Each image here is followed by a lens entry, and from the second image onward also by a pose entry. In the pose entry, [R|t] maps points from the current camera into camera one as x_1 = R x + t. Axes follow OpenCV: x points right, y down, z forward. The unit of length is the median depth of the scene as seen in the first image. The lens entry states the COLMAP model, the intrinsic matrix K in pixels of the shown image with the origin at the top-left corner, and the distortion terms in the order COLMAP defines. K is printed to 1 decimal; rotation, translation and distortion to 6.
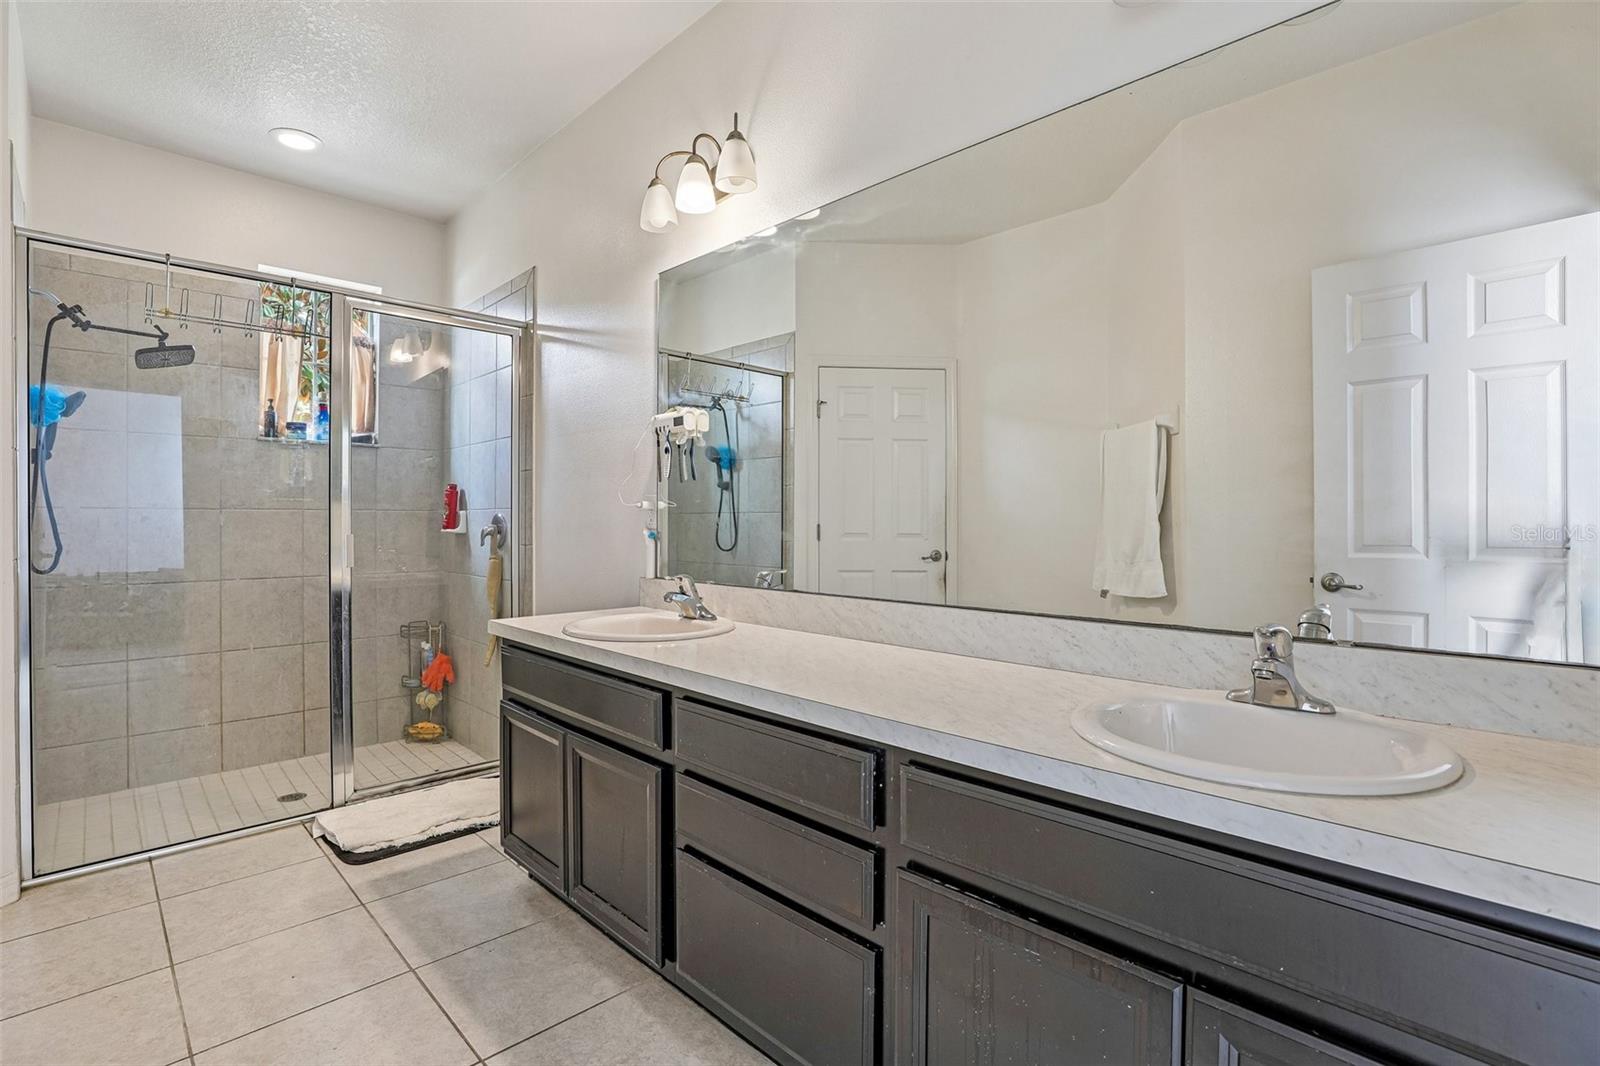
lens RADIAL K [[748.4, 0, 801.0], [0, 748.4, 527.3], [0, 0, 1]] dist [-0.043074, 0.013088]
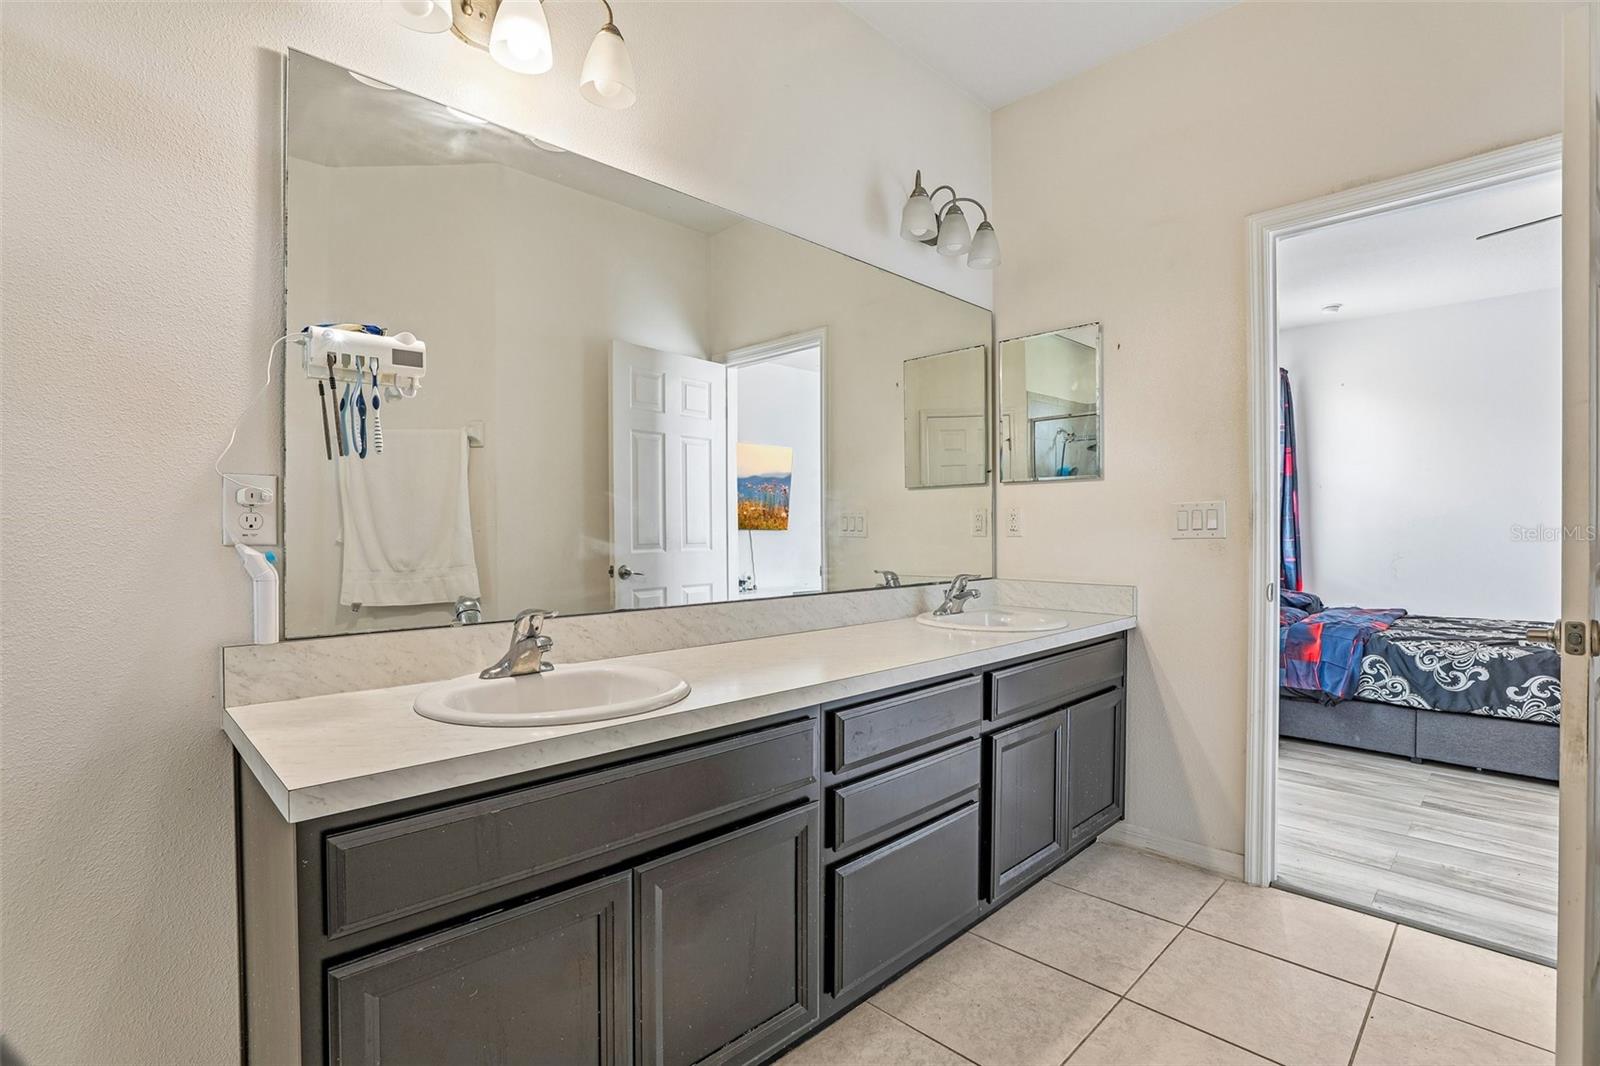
lens RADIAL K [[748.4, 0, 801.0], [0, 748.4, 527.3], [0, 0, 1]] dist [-0.043074, 0.013088]
pose [[0.006226, -0.000168, 0.999981, -0.745762], [0.007815, 0.999969, 0.000119, -0.006832], [-0.999950, 0.007814, 0.006228, 0.691628]]
